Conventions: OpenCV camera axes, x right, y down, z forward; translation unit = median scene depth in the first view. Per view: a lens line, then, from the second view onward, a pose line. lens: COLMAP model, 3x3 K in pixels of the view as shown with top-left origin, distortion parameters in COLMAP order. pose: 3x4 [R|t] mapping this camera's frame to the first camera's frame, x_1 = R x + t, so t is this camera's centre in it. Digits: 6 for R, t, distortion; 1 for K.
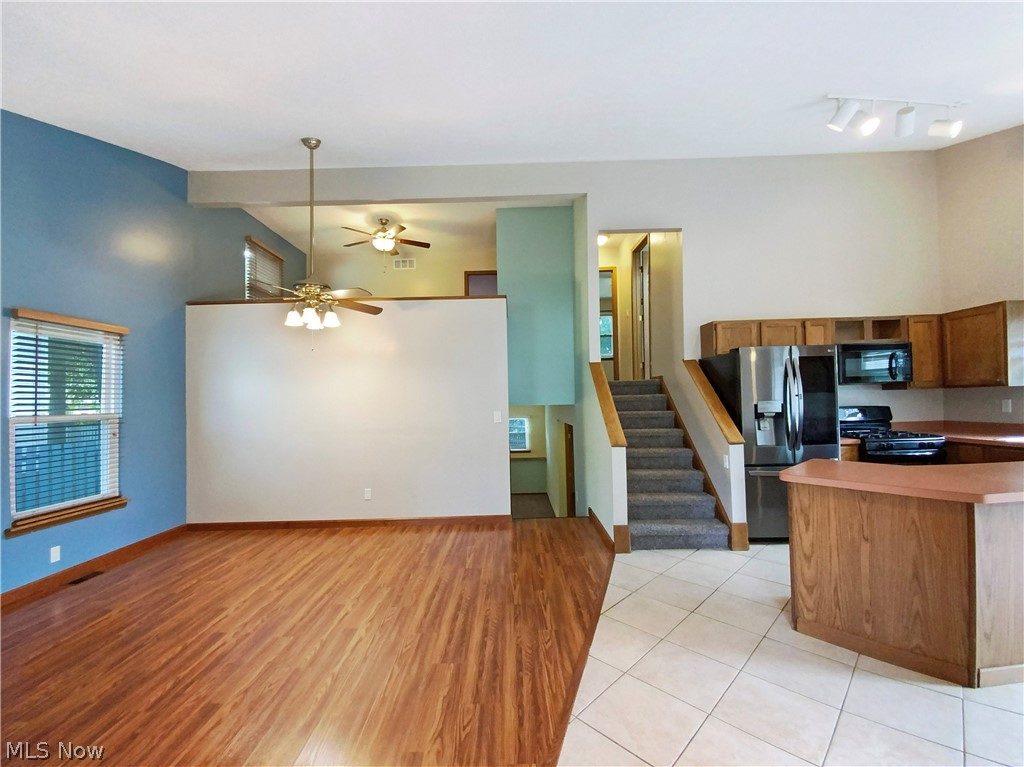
lens RADIAL K [[433.9, 0, 515.5], [0, 433.9, 381.6], [0, 0, 1]] dist [-0.000429, 0.000047]
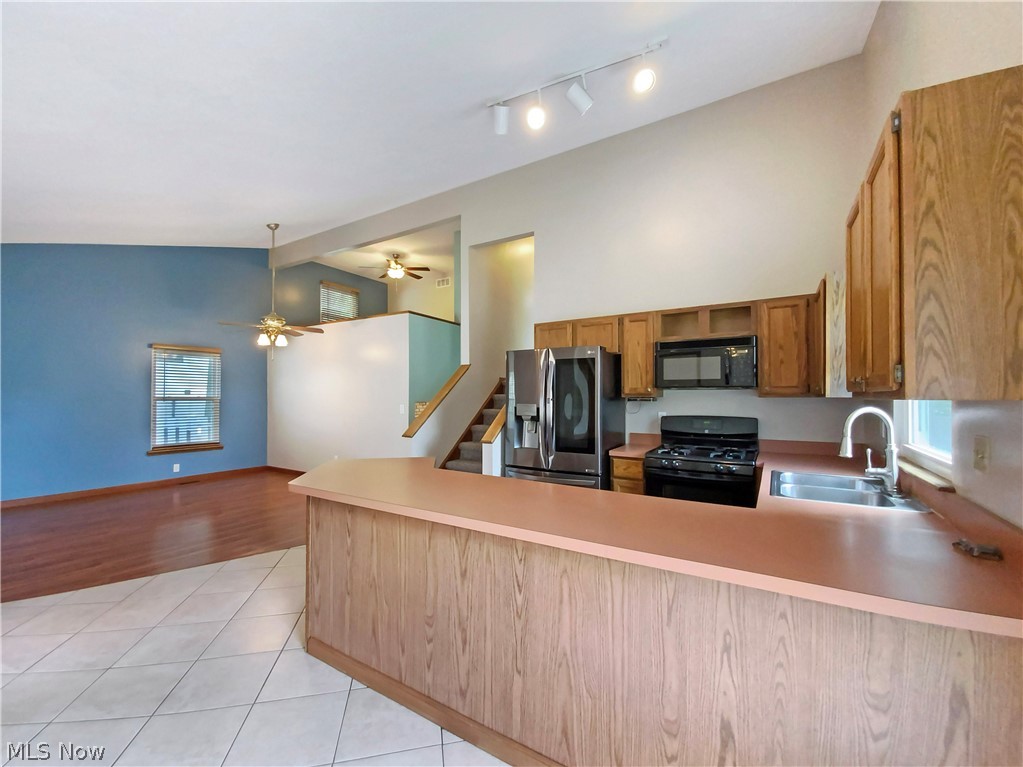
lens RADIAL K [[433.4, 0, 511.9], [0, 433.4, 391.6], [0, 0, 1]] dist [-0.000429, 0.000047]
pose [[0.846258, 0.021469, -0.532341, 0.944215], [-0.002424, 0.999333, 0.036448, -0.018092], [0.532768, -0.029554, 0.845745, 0.116118]]
